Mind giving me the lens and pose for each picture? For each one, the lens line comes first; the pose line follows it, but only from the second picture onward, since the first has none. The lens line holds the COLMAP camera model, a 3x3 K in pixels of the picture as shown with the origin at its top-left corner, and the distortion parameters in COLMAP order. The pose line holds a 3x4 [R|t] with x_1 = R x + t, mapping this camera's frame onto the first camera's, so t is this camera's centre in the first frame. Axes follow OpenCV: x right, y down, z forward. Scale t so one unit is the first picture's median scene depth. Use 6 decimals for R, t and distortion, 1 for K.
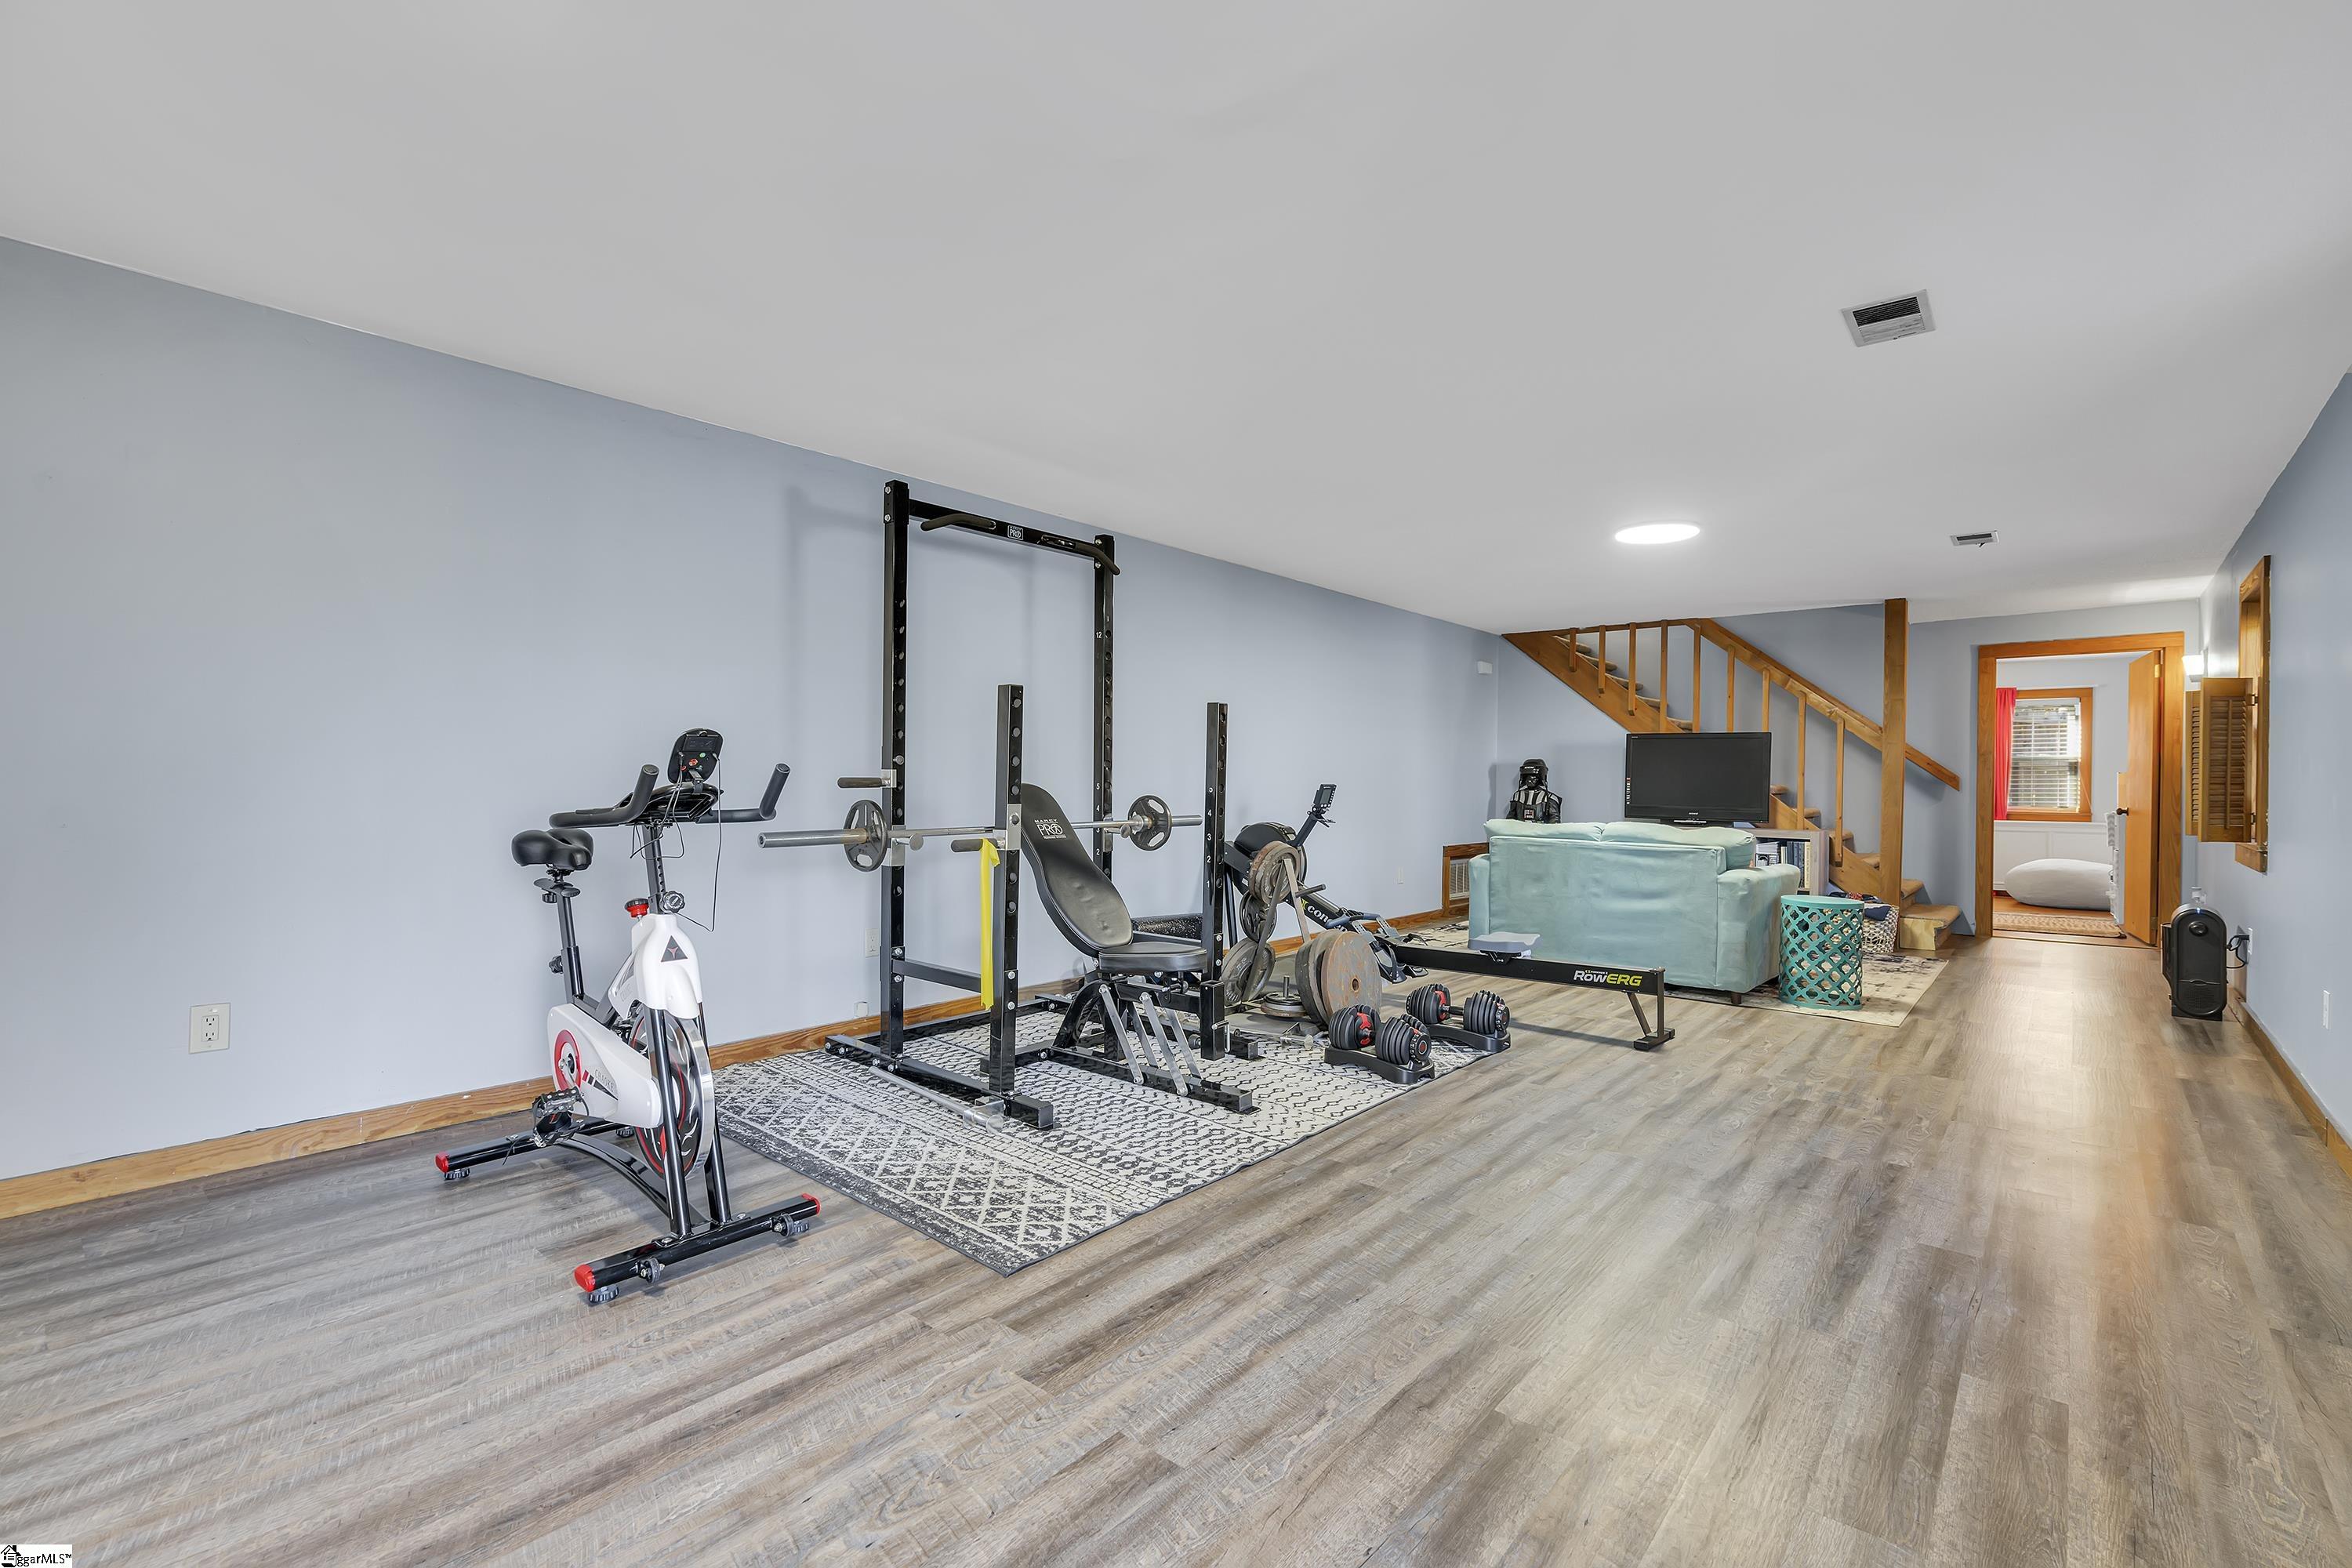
lens RADIAL K [[1079.1, 0, 1174.0], [0, 1079.1, 781.4], [0, 0, 1]] dist [-0.004260, -0.000745]
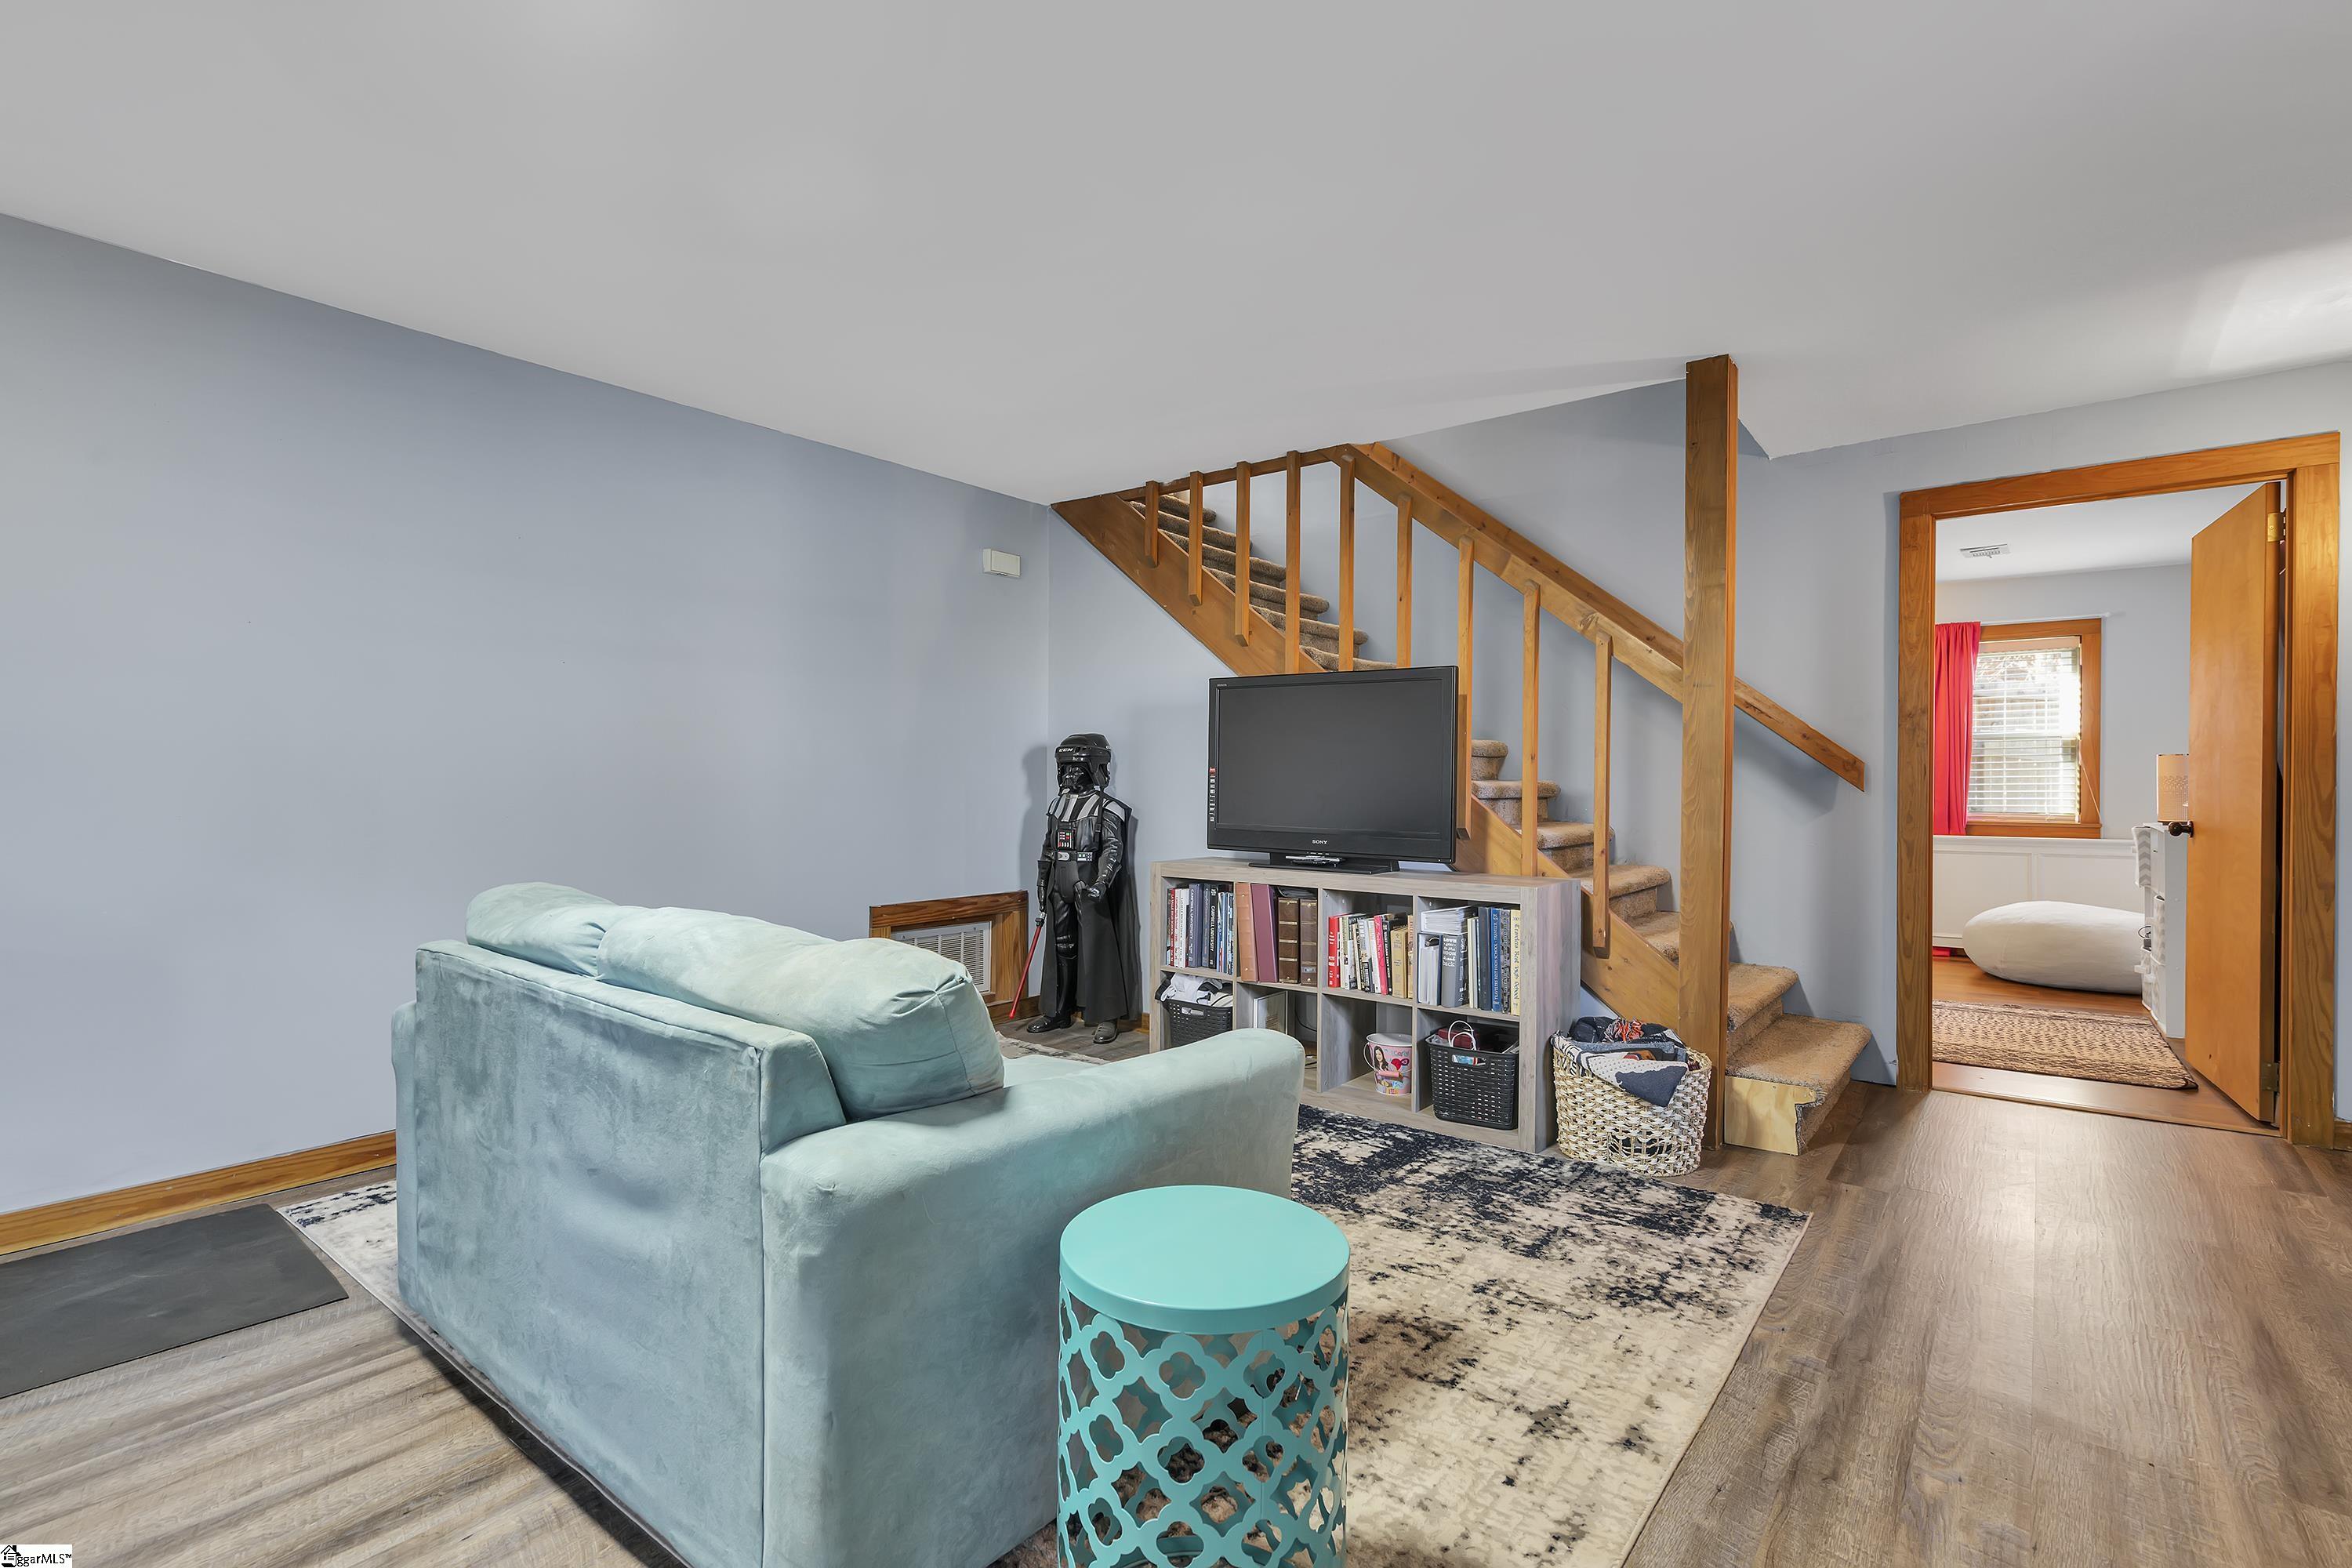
lens RADIAL K [[1079.1, 0, 1187.3], [0, 1079.1, 784.7], [0, 0, 1]] dist [-0.004260, -0.000745]
pose [[0.999213, -0.007885, 0.038872, 0.396408], [0.007661, 0.999953, 0.005919, 0.001494], [-0.038917, -0.005616, 0.999227, 0.513346]]
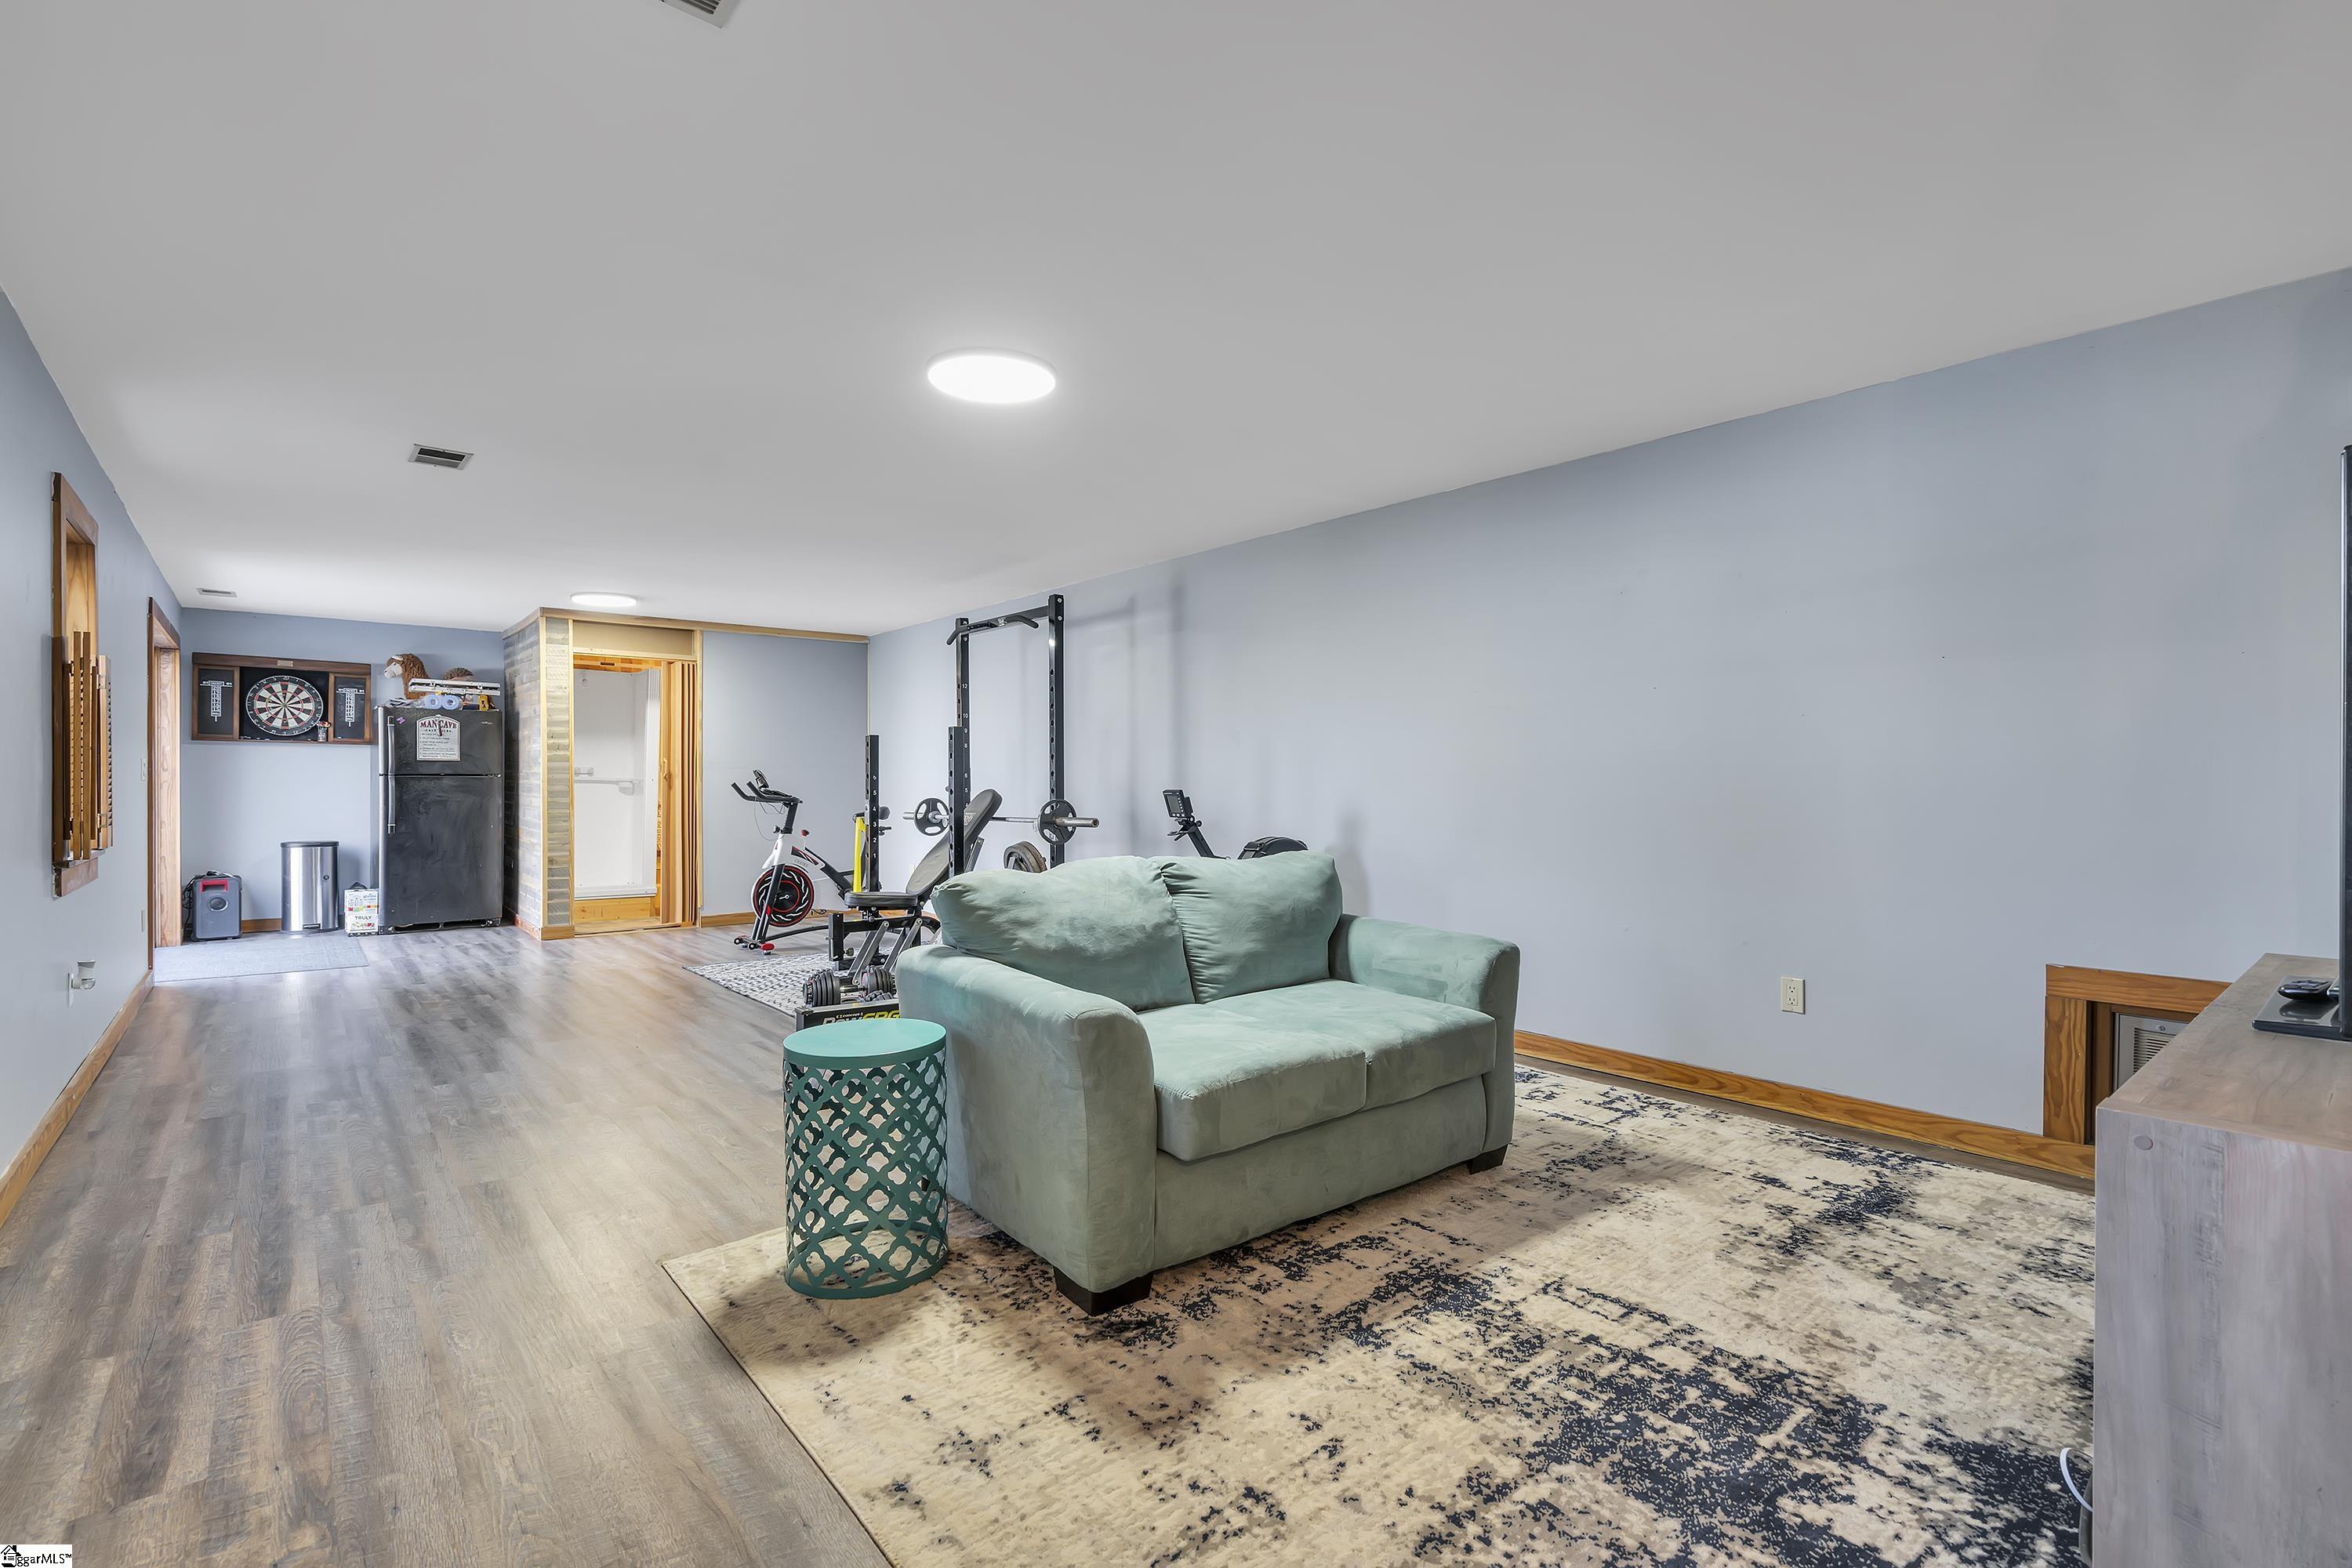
lens RADIAL K [[1079.1, 0, 1177.5], [0, 1079.1, 794.0], [0, 0, 1]] dist [-0.004260, -0.000745]
pose [[-0.168517, -0.004259, -0.985690, 0.788789], [-0.001311, 0.999991, -0.004097, 0.007070], [0.985698, 0.000602, -0.168521, 0.918311]]
